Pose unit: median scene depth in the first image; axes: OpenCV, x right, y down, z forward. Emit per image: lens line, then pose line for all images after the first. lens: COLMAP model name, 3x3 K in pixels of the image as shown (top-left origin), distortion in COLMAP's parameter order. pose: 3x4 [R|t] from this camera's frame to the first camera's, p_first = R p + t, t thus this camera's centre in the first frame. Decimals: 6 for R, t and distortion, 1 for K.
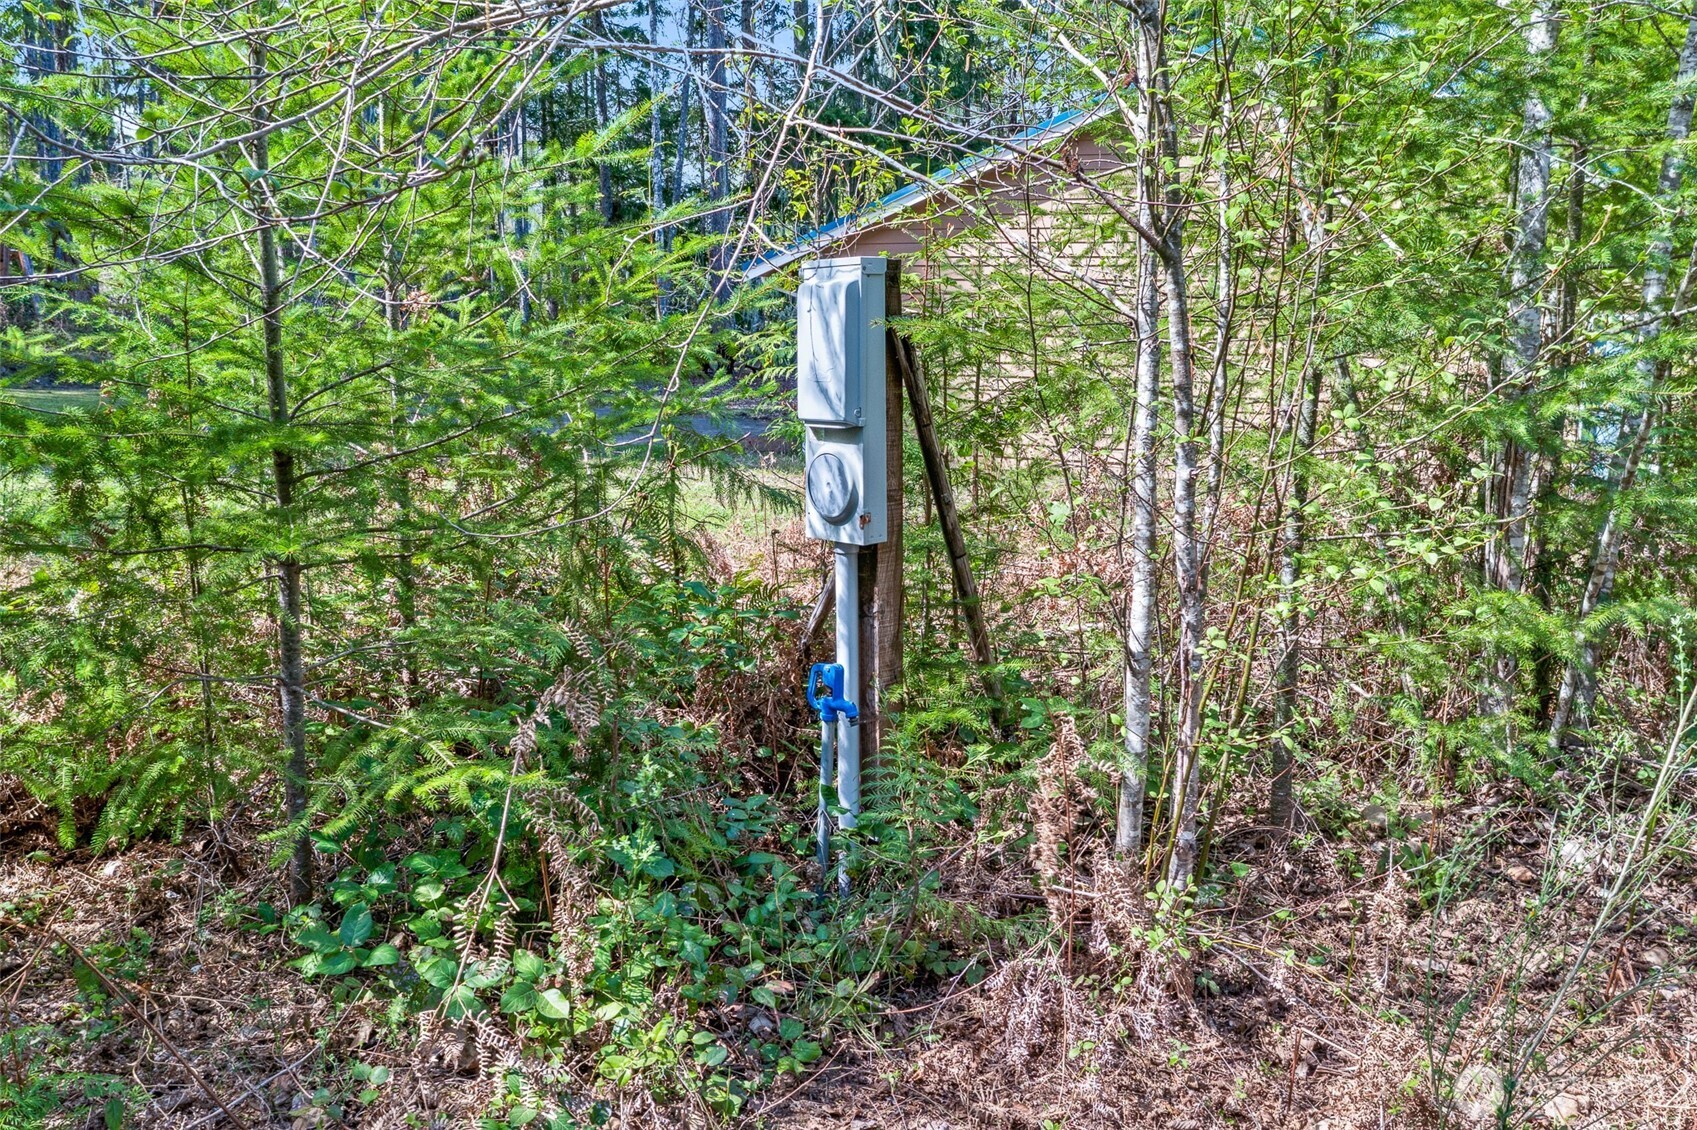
lens RADIAL K [[1340.7, 0, 848.5], [0, 1340.7, 565.0], [0, 0, 1]] dist [-0.013804, -0.000032]
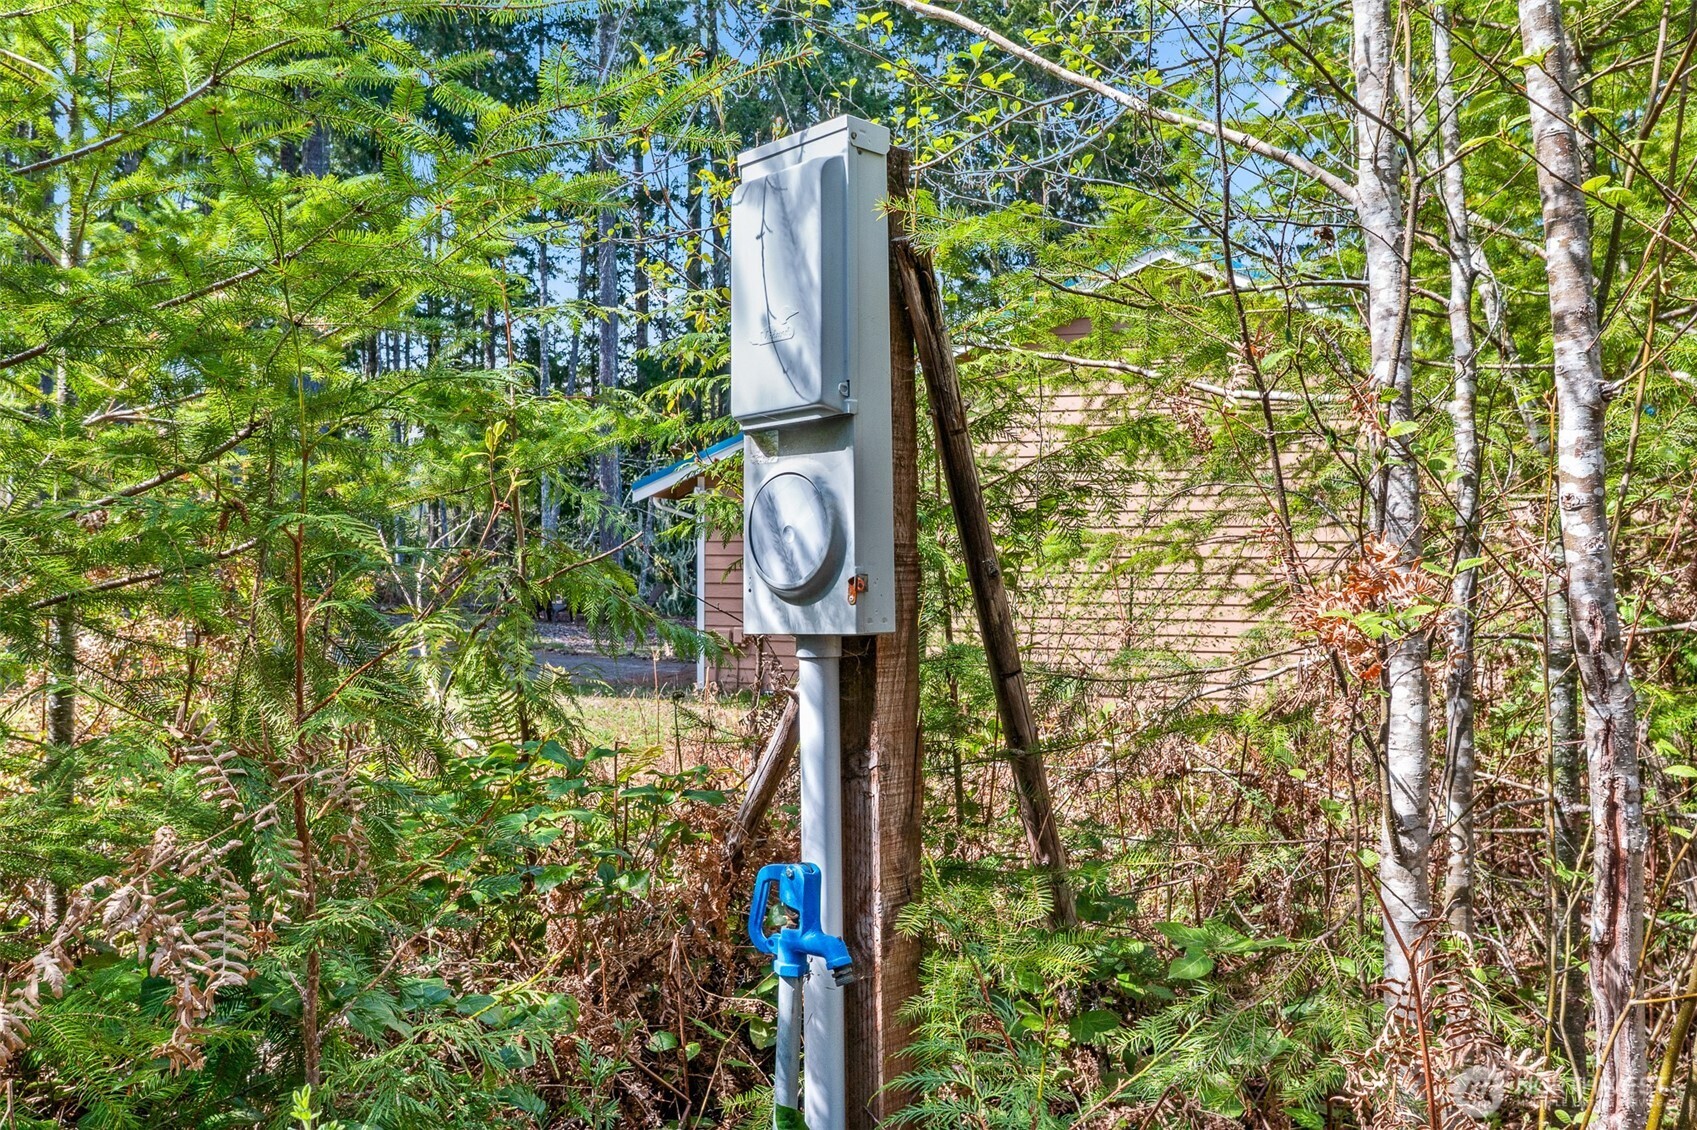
lens RADIAL K [[1340.7, 0, 848.5], [0, 1340.7, 565.0], [0, 0, 1]] dist [-0.013804, -0.000032]
pose [[0.996561, -0.002321, 0.082825, -0.034760], [0.018466, 0.980688, -0.194707, 0.060392], [-0.080773, 0.195567, 0.977358, 0.452256]]
